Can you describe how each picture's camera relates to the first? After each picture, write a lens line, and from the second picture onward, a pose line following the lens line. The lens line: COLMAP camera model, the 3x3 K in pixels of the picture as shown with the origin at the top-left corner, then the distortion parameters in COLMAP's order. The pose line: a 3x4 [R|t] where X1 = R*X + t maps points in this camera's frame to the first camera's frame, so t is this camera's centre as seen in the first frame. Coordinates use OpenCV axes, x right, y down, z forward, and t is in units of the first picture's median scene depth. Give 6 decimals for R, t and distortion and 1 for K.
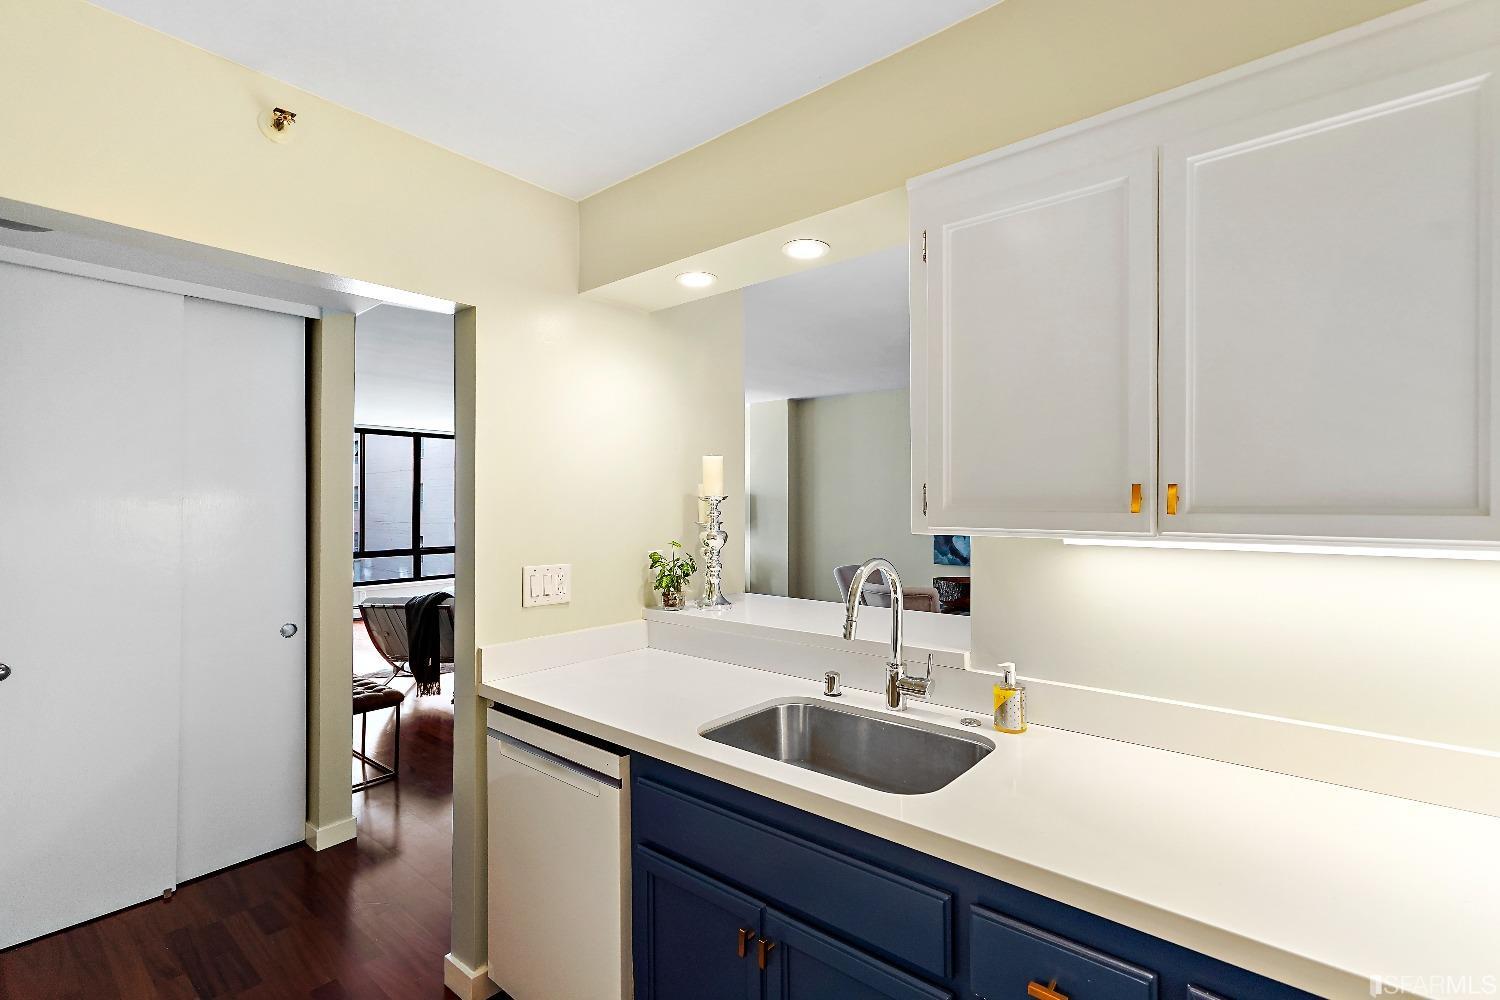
lens RADIAL K [[691.4, 0, 744.5], [0, 691.4, 499.6], [0, 0, 1]] dist [0.009400, 0.001747]
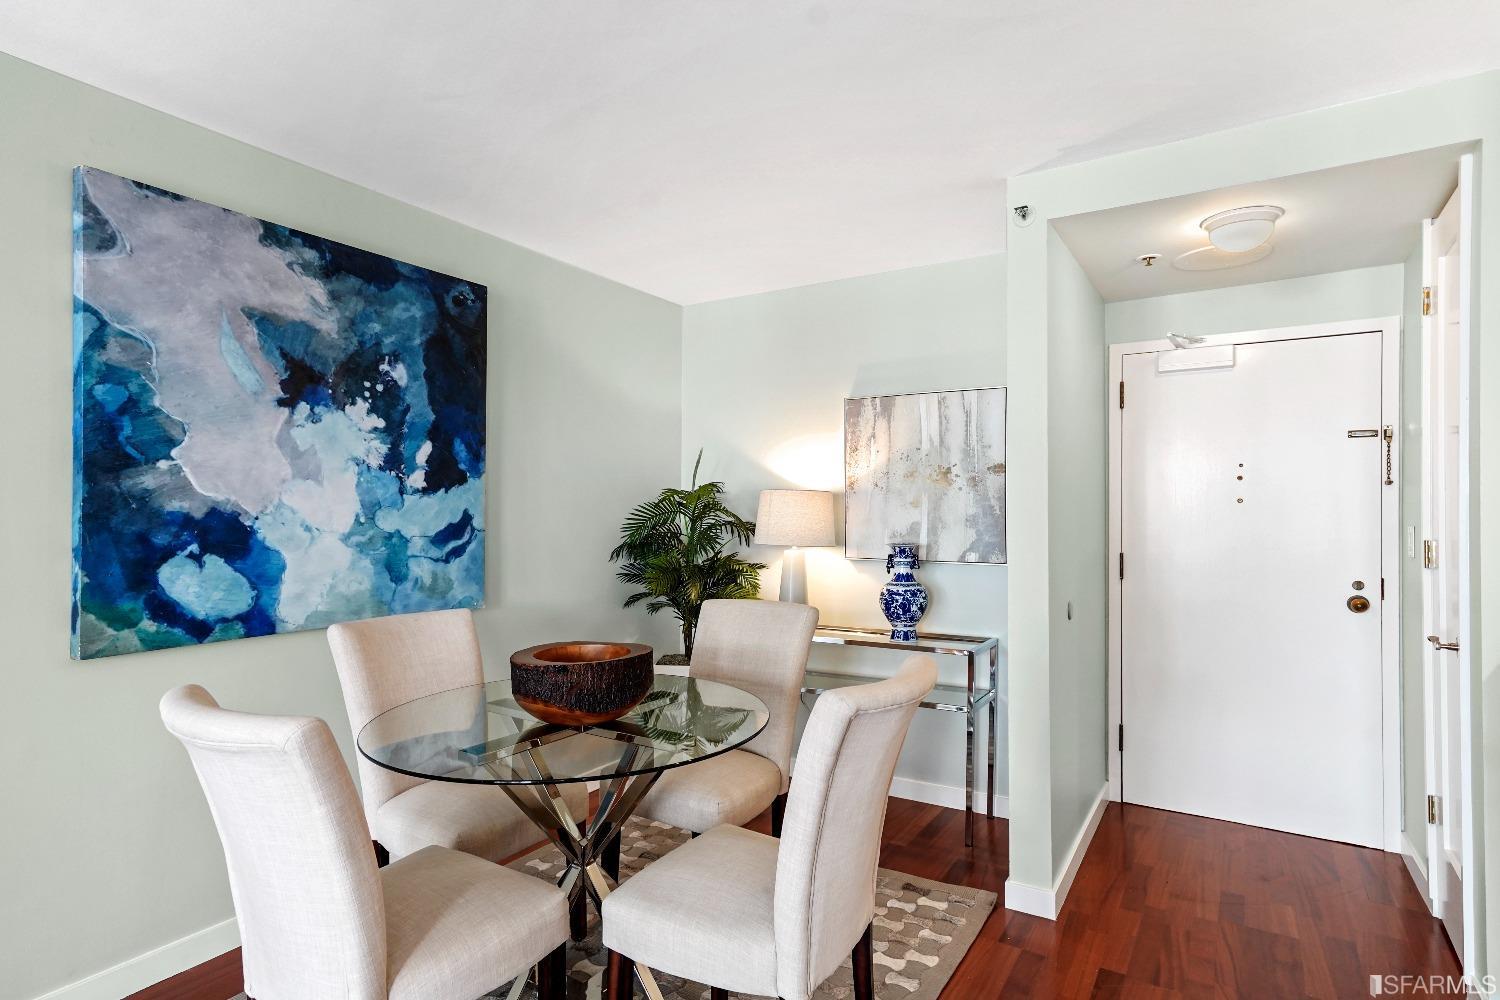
lens RADIAL K [[792.7, 0, 755.8], [0, 792.7, 506.8], [0, 0, 1]] dist [0.006974, 0.006472]
pose [[-0.165643, 0.006372, 0.986165, -0.301852], [-0.004875, 0.999962, -0.007280, 0.059040], [-0.986174, -0.006014, -0.165606, 1.754946]]
